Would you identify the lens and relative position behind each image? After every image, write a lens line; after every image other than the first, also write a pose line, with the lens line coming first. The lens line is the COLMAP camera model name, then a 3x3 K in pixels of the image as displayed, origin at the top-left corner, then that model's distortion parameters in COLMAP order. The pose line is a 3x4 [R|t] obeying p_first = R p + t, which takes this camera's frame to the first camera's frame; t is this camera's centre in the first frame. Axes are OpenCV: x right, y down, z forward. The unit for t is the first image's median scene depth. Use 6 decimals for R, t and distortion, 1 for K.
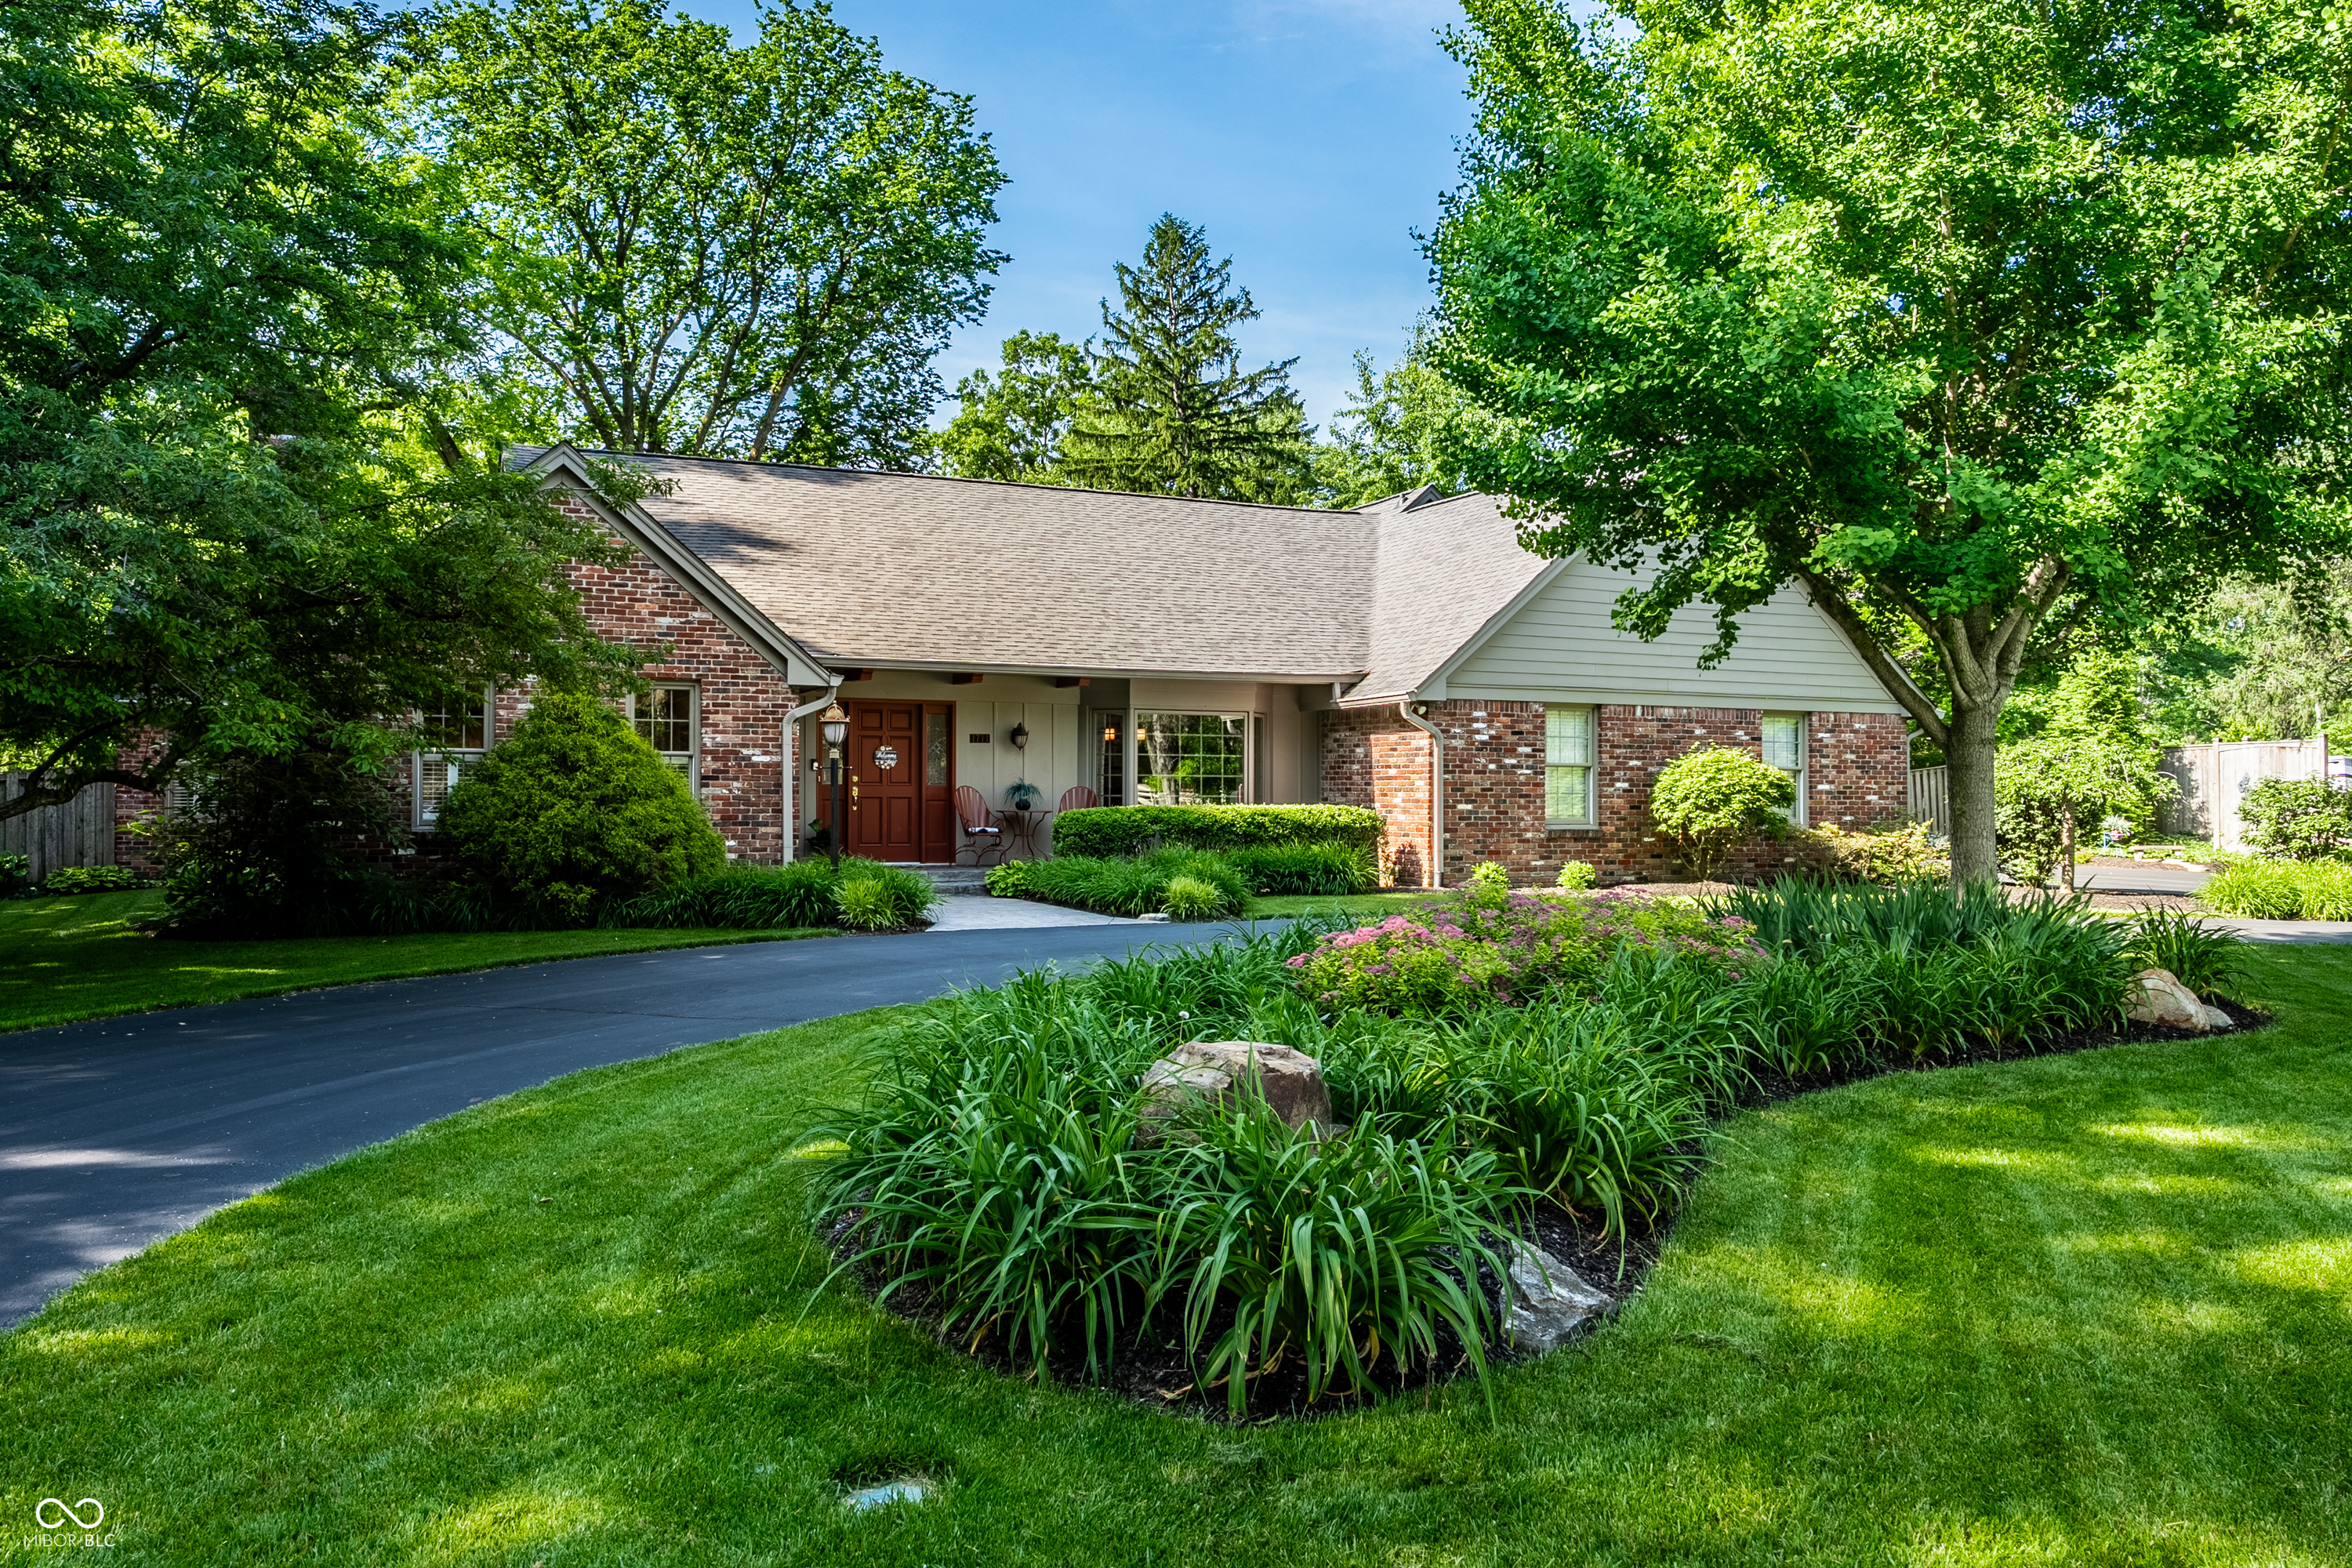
lens RADIAL K [[1683.4, 0, 1163.2], [0, 1683.4, 794.7], [0, 0, 1]] dist [0.006282, 0.001339]
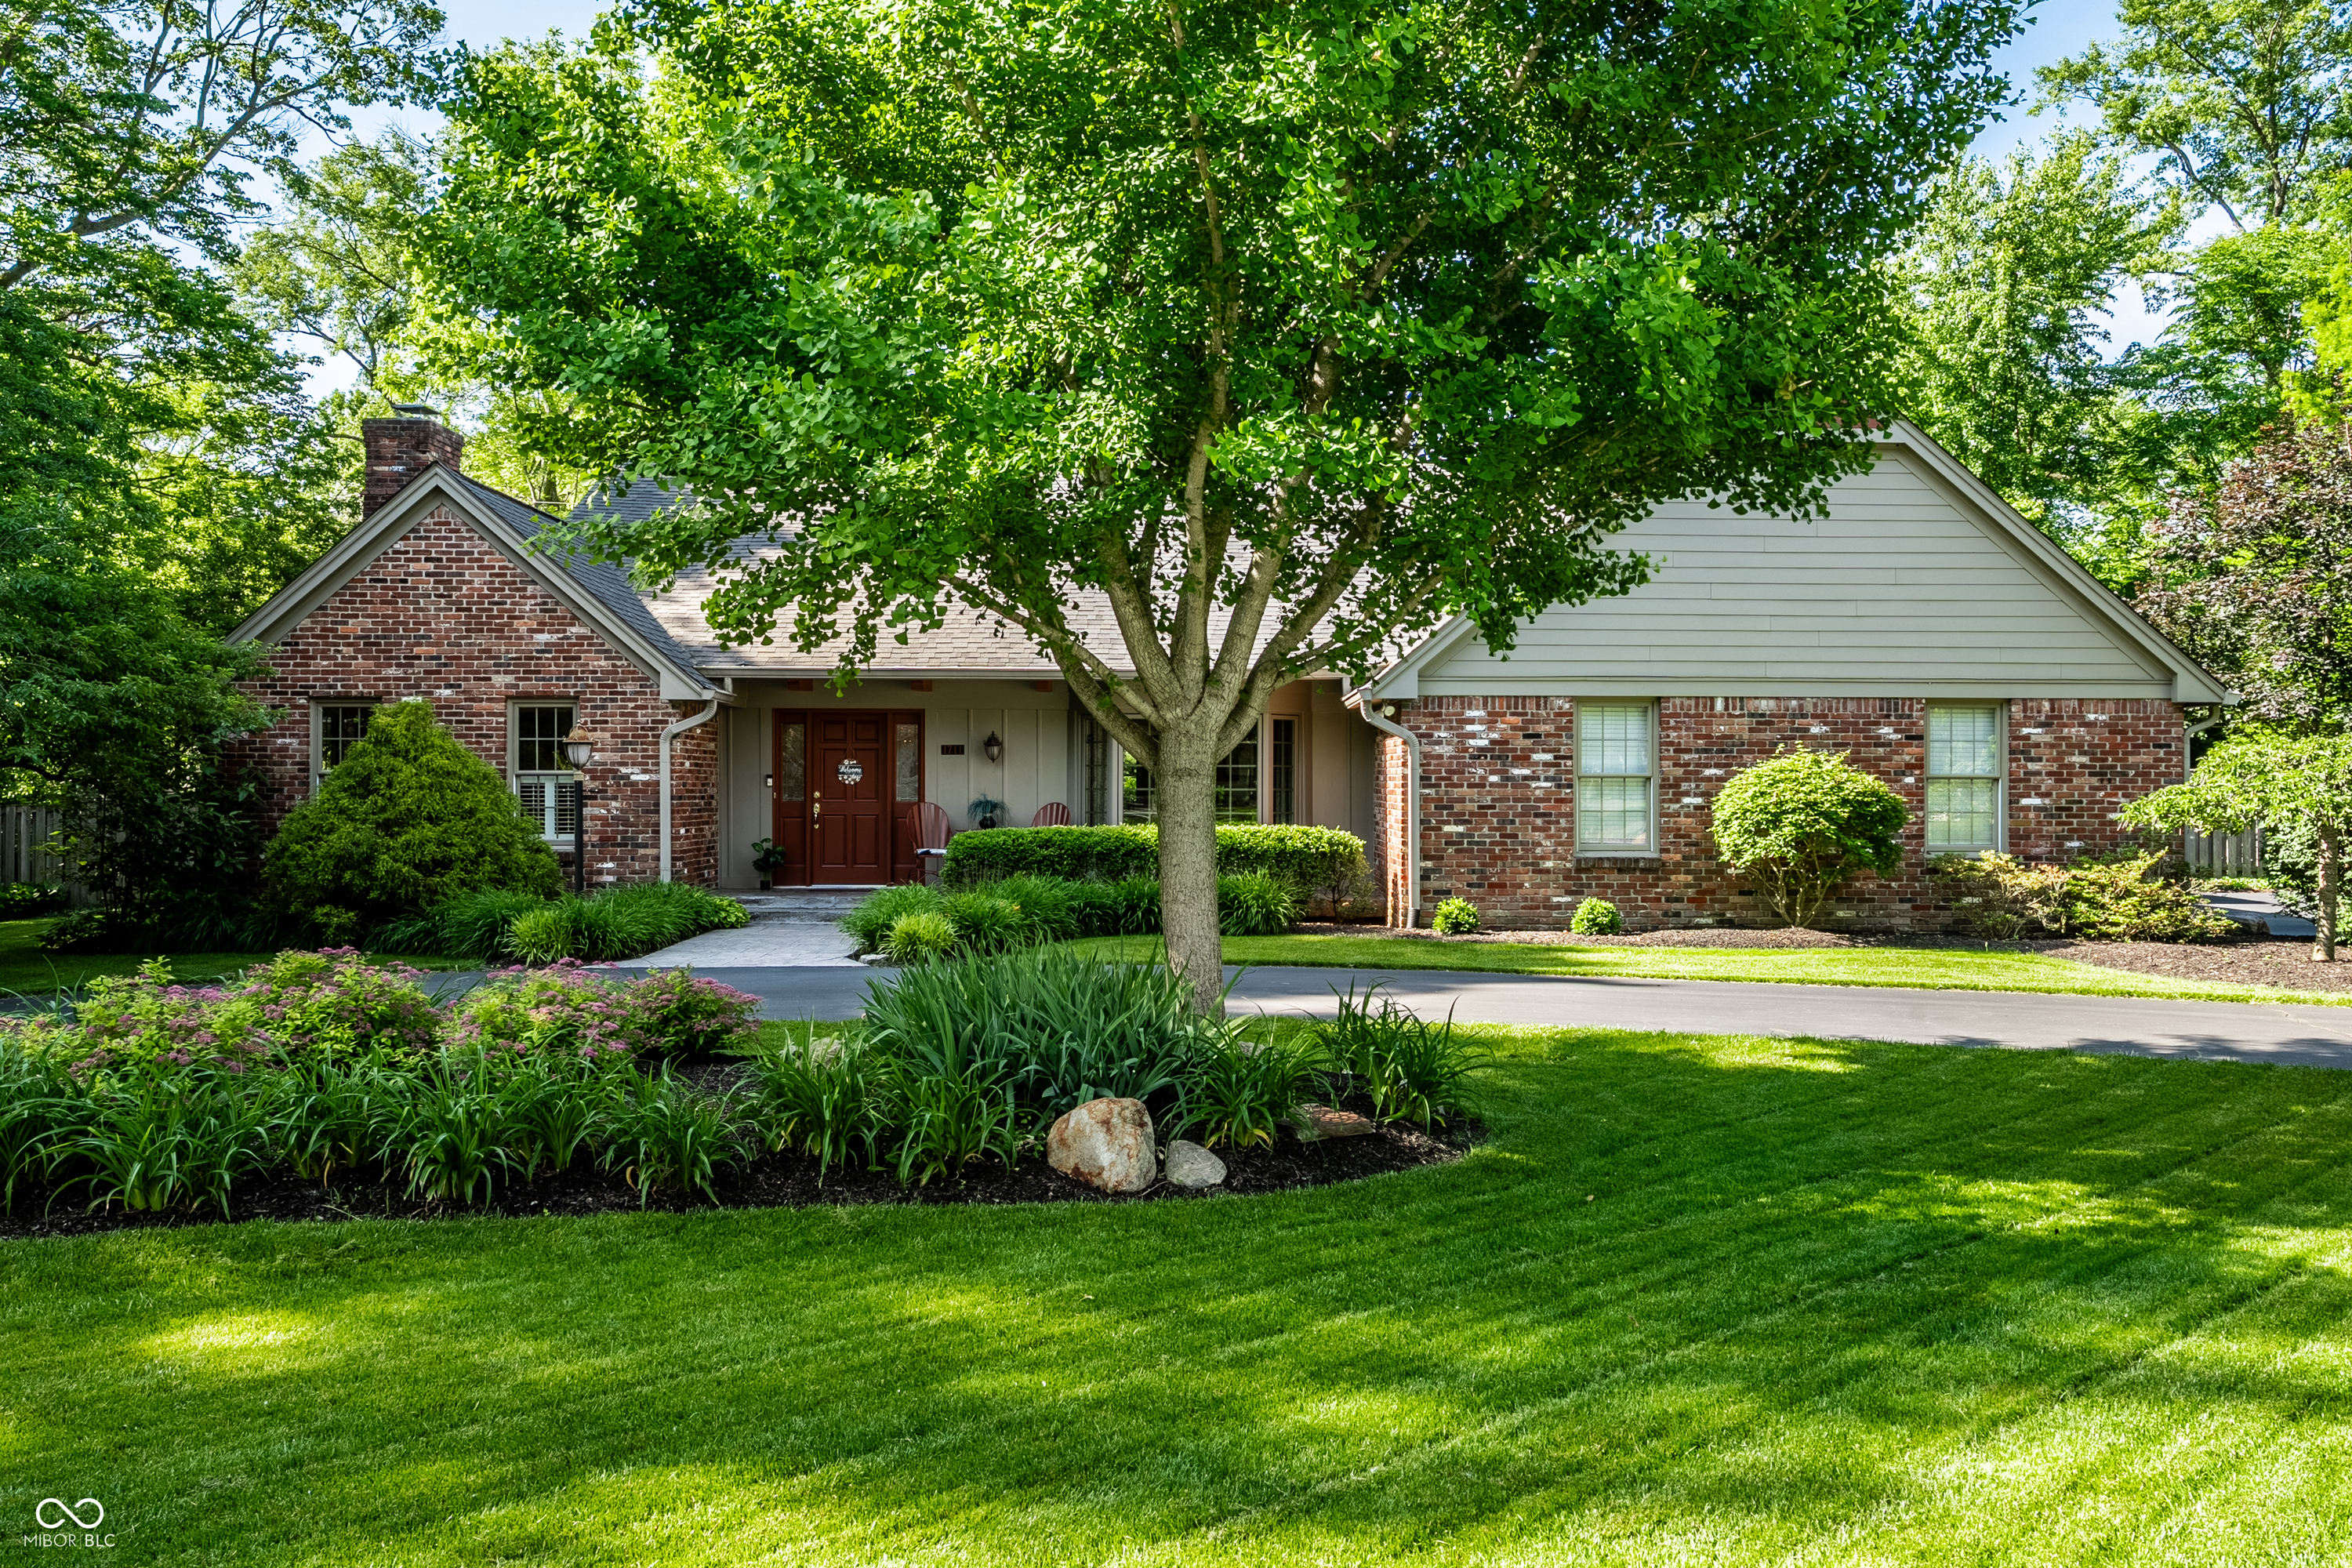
lens RADIAL K [[1831.7, 0, 1175.9], [0, 1831.7, 785.7], [0, 0, 1]] dist [-0.000481, 0.002707]
pose [[0.923126, -0.004304, -0.384473, 0.389612], [0.002388, 0.999982, -0.005462, -0.008826], [0.384490, 0.004124, 0.923120, 0.135605]]
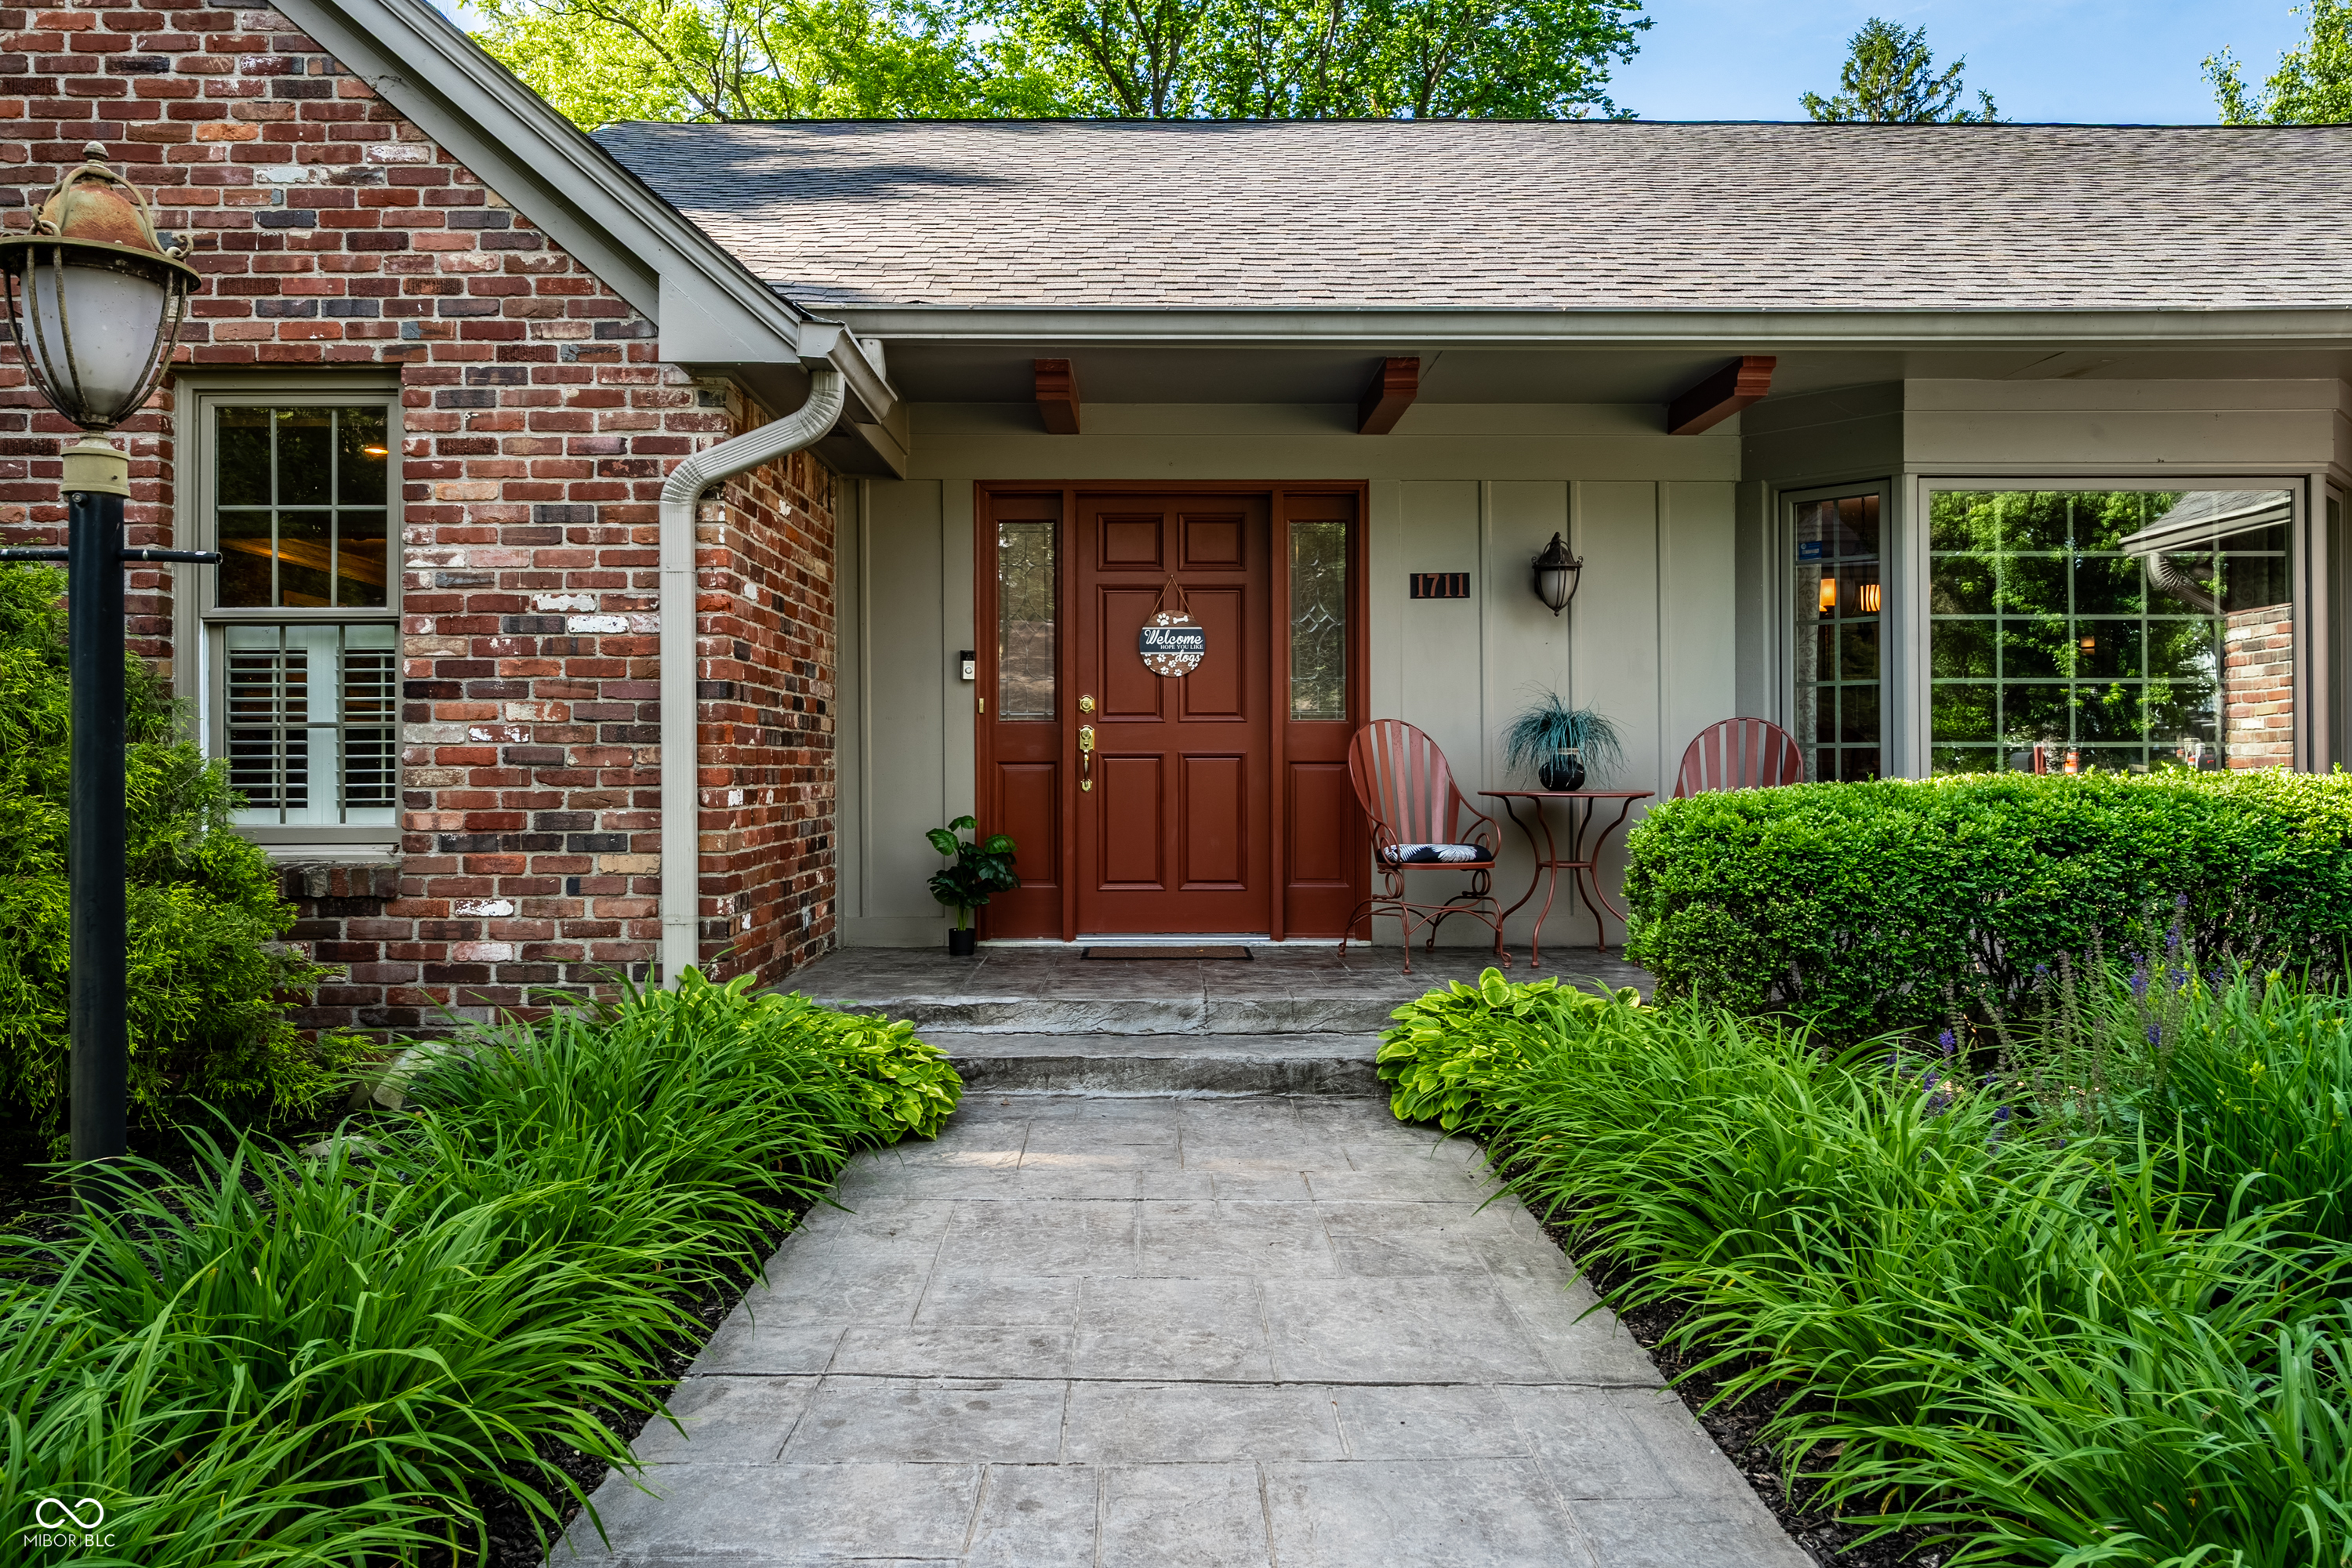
lens RADIAL K [[1598.4, 0, 1189.1], [0, 1598.4, 746.7], [0, 0, 1]] dist [-0.000493, -0.001188]
pose [[0.922831, -0.010889, -0.385051, -0.029957], [0.006296, 0.999893, -0.013186, 0.004114], [0.385153, 0.009744, 0.922801, 0.684706]]
